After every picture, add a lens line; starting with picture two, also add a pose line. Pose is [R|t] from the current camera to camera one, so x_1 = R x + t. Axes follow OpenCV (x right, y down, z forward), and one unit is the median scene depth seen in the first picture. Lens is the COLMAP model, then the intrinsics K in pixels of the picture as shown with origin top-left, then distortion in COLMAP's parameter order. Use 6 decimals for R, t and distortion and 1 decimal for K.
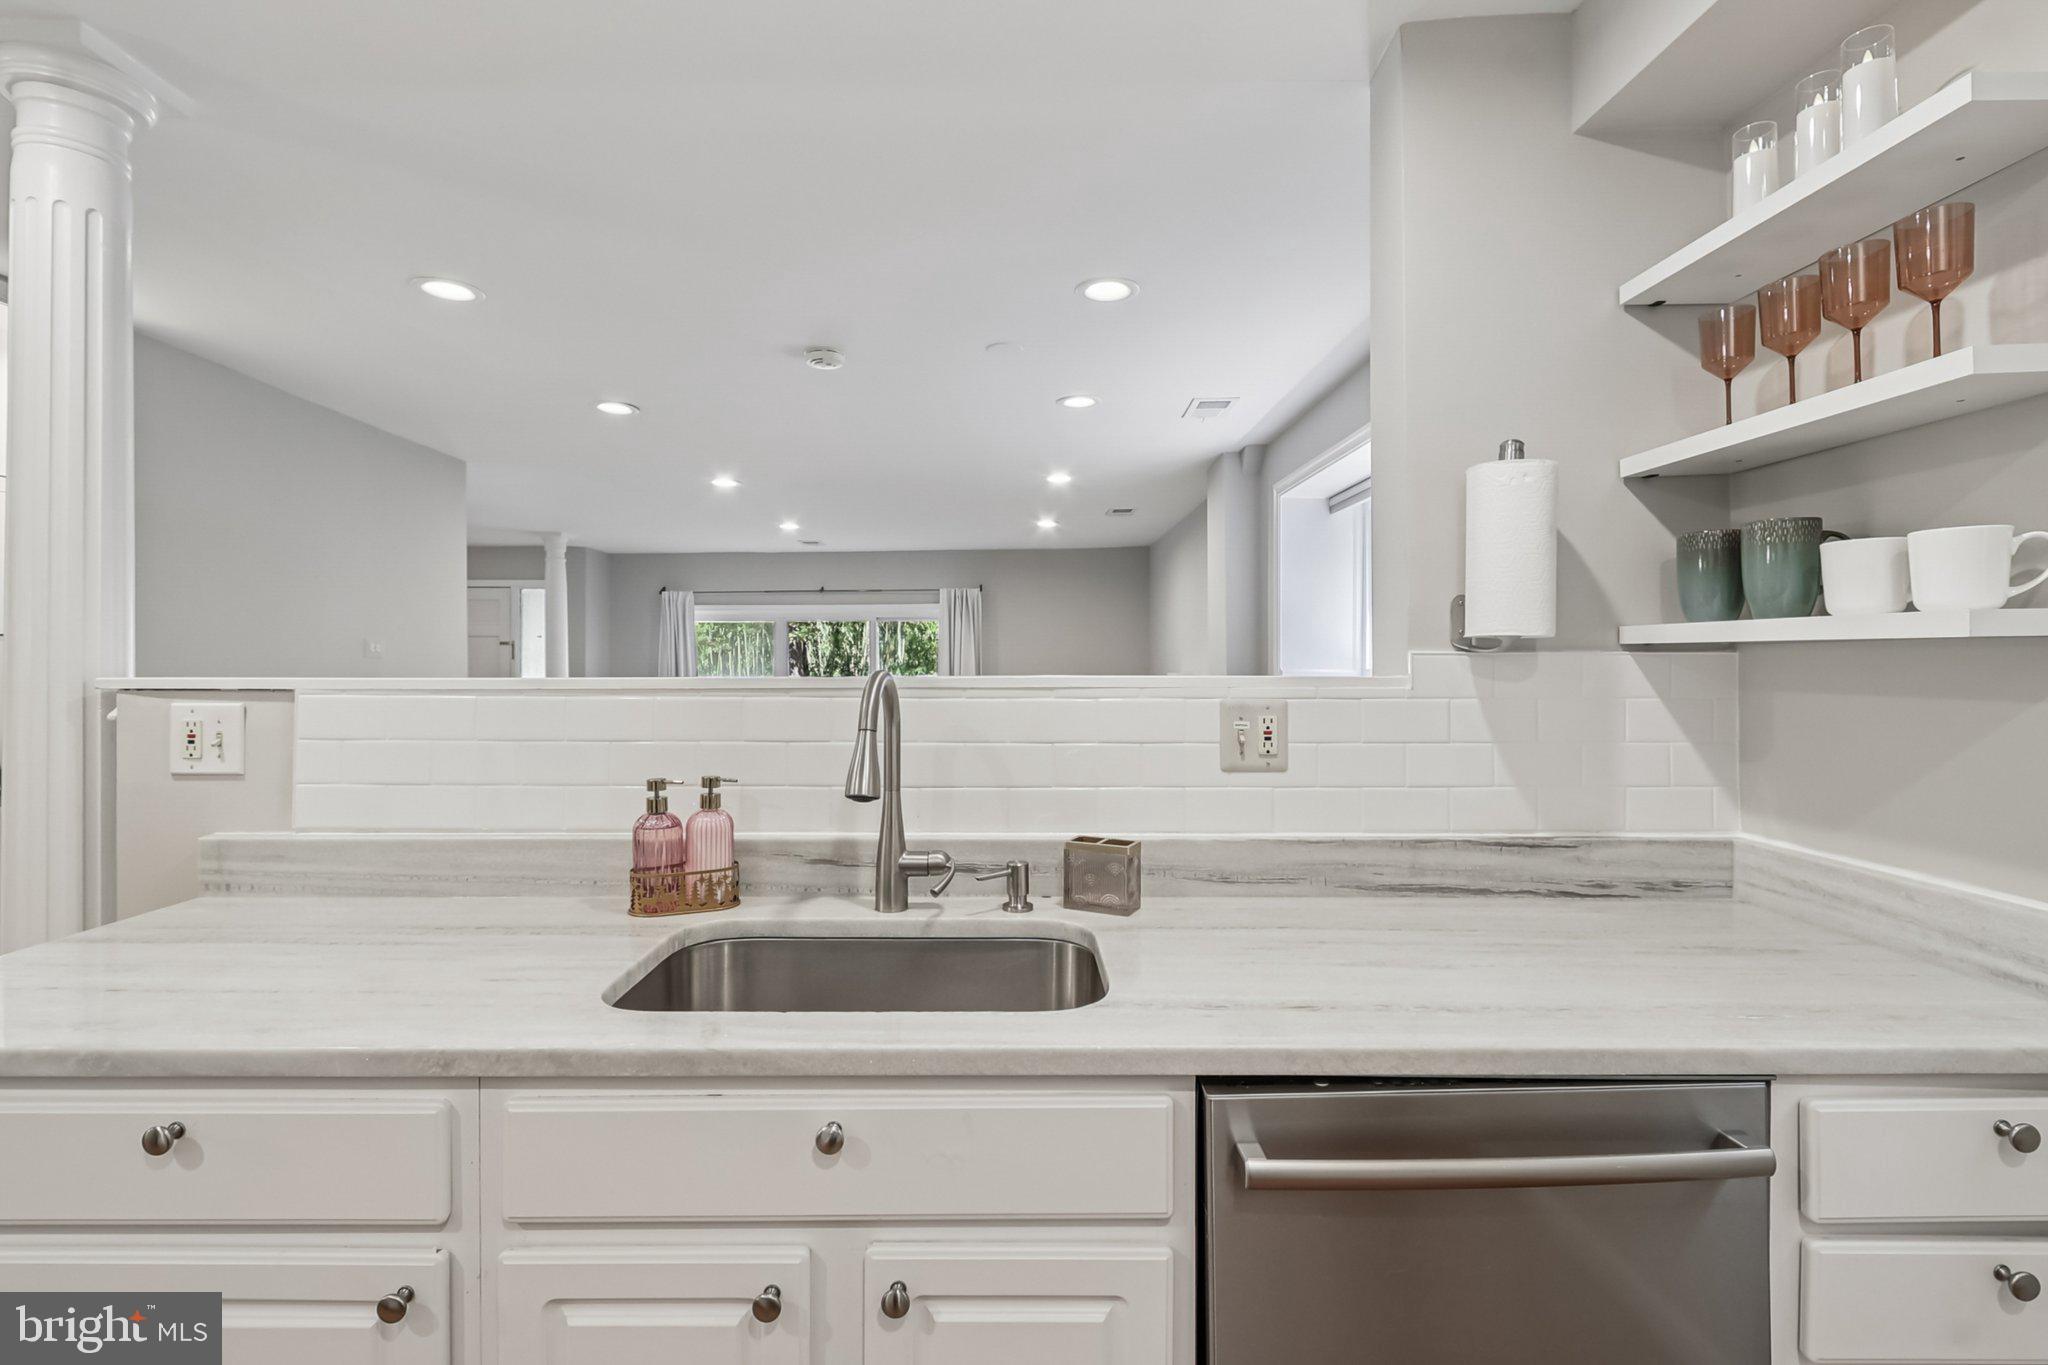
lens RADIAL K [[953.2, 0, 1015.1], [0, 953.2, 667.5], [0, 0, 1]] dist [0.003311, -0.001365]
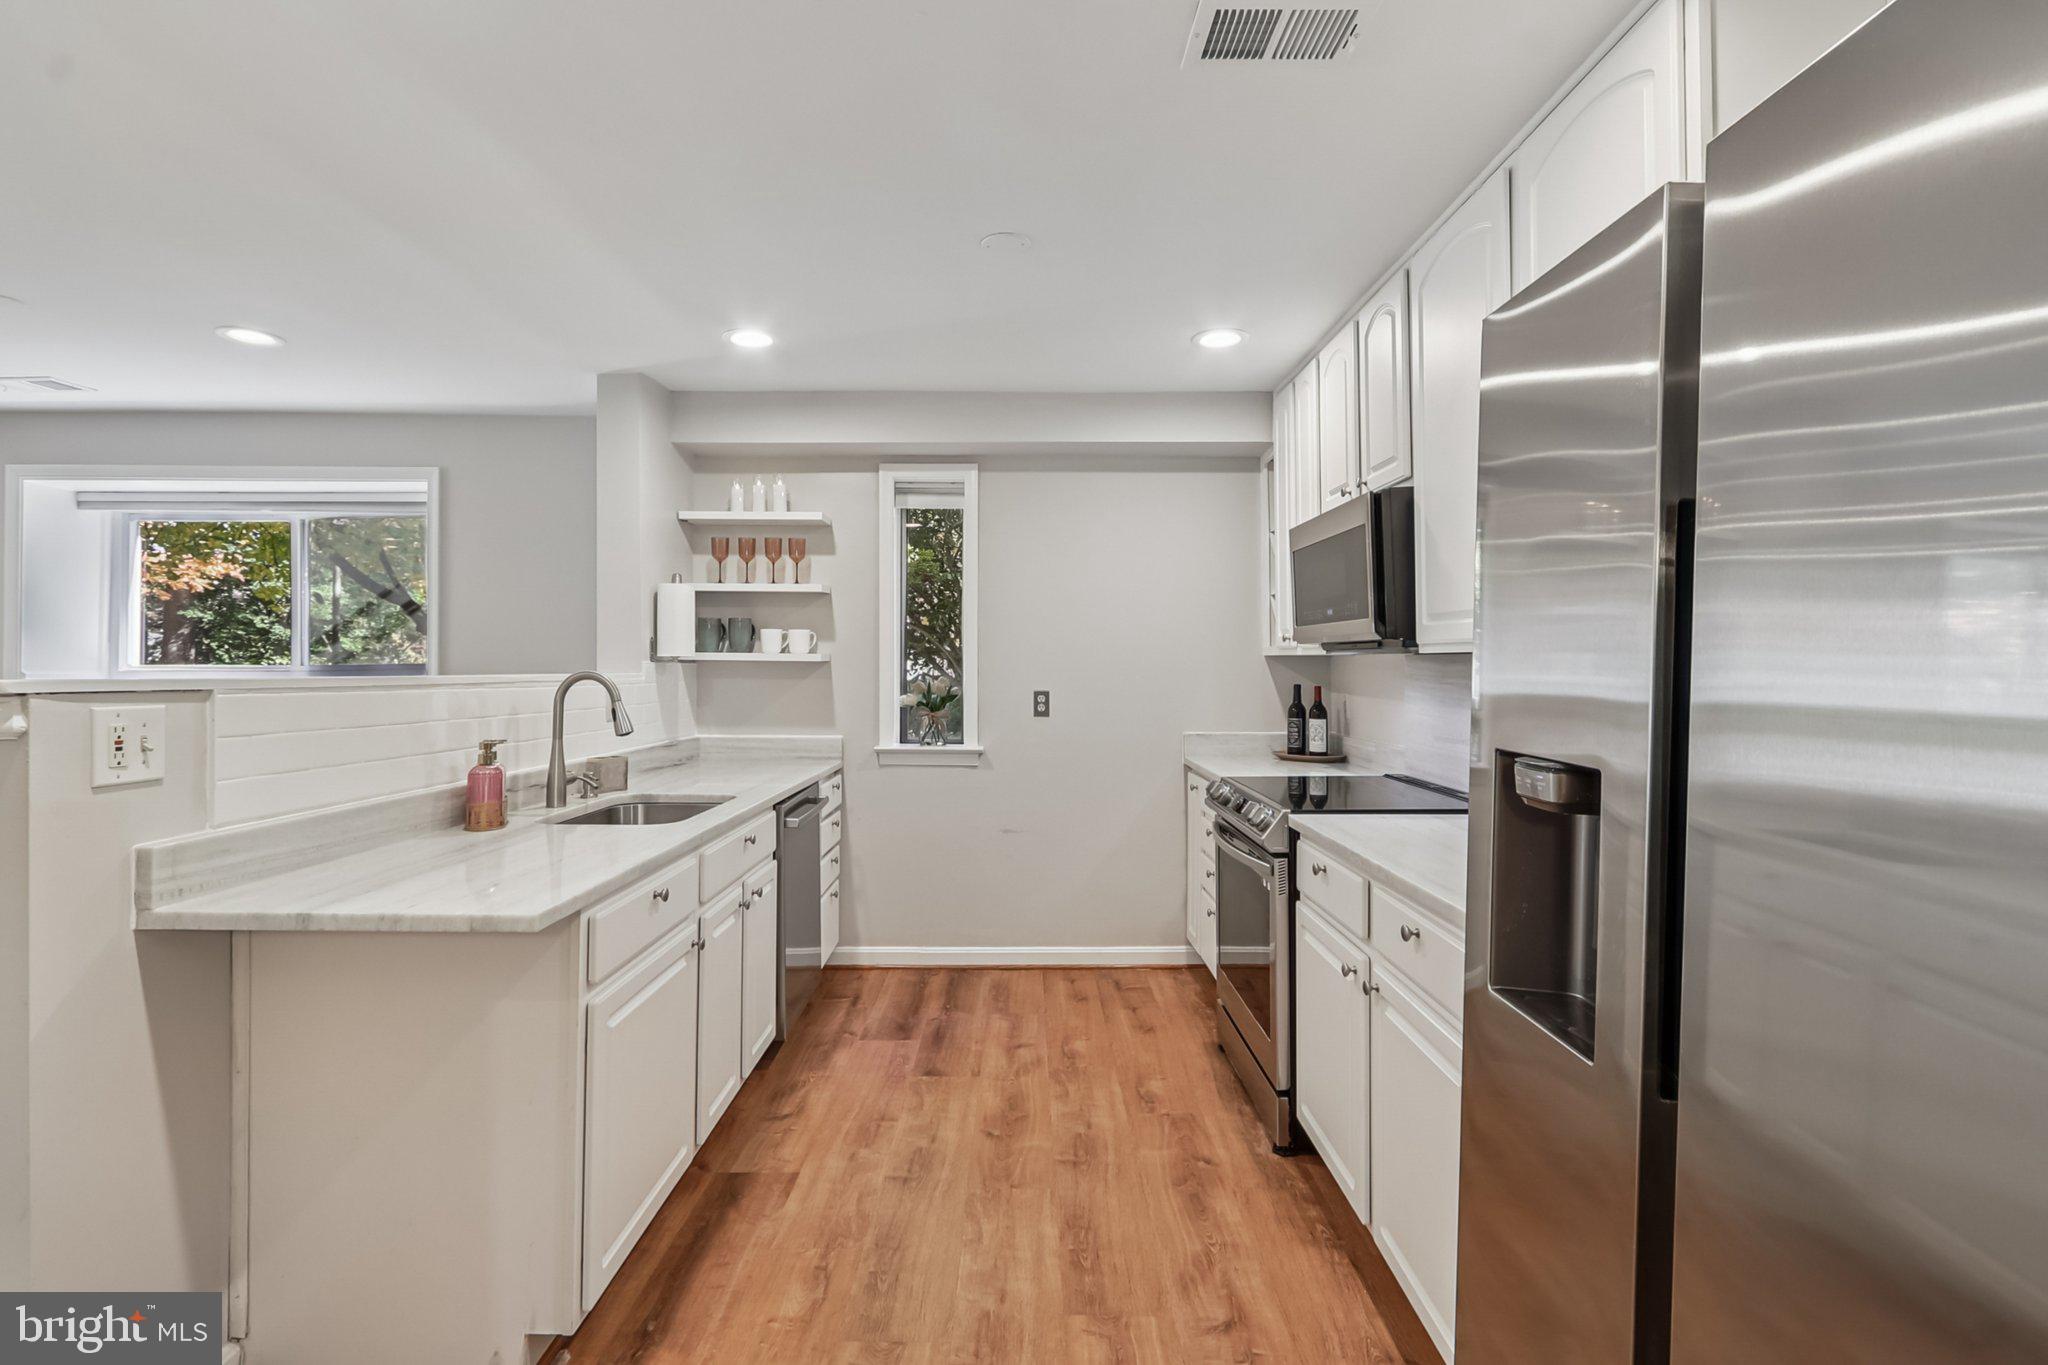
lens RADIAL K [[953.2, 0, 1017.7], [0, 953.2, 661.3], [0, 0, 1]] dist [0.003311, -0.001365]
pose [[0.001136, 0.010979, 0.999939, -1.772609], [0.000007, 0.999940, -0.010979, 0.004726], [-0.999999, 0.000019, 0.001135, 0.143293]]
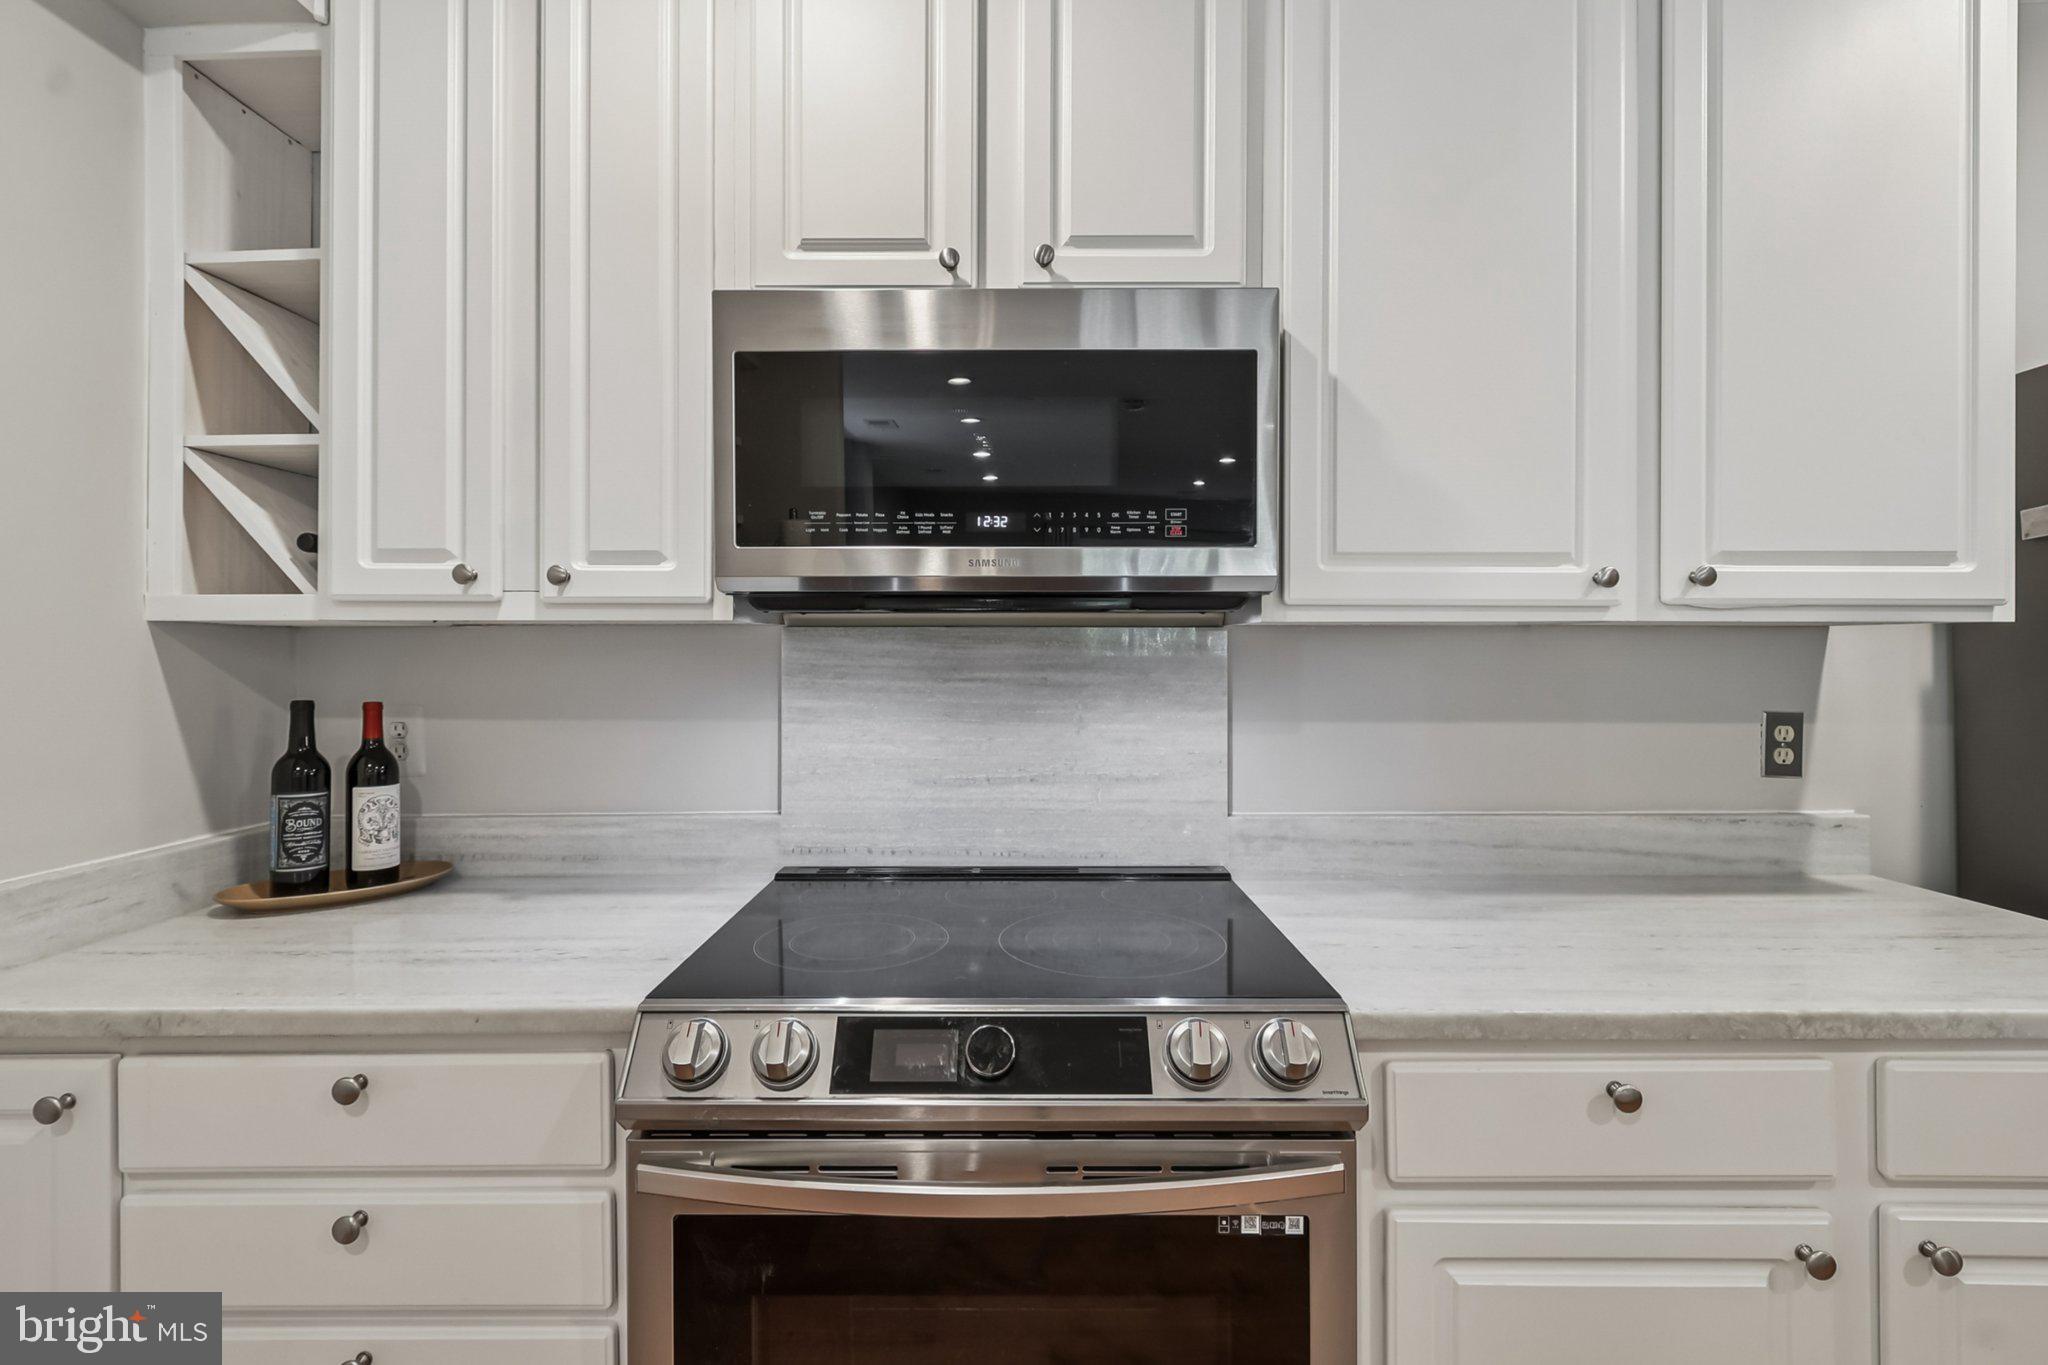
lens RADIAL K [[953.2, 0, 1011.9], [0, 953.2, 644.0], [0, 0, 1]] dist [0.003311, -0.001365]
pose [[-0.999810, 0.011667, 0.015599, -0.028803], [0.011444, 0.999832, -0.014317, 0.003363], [-0.015764, -0.014135, -0.999776, 0.331228]]
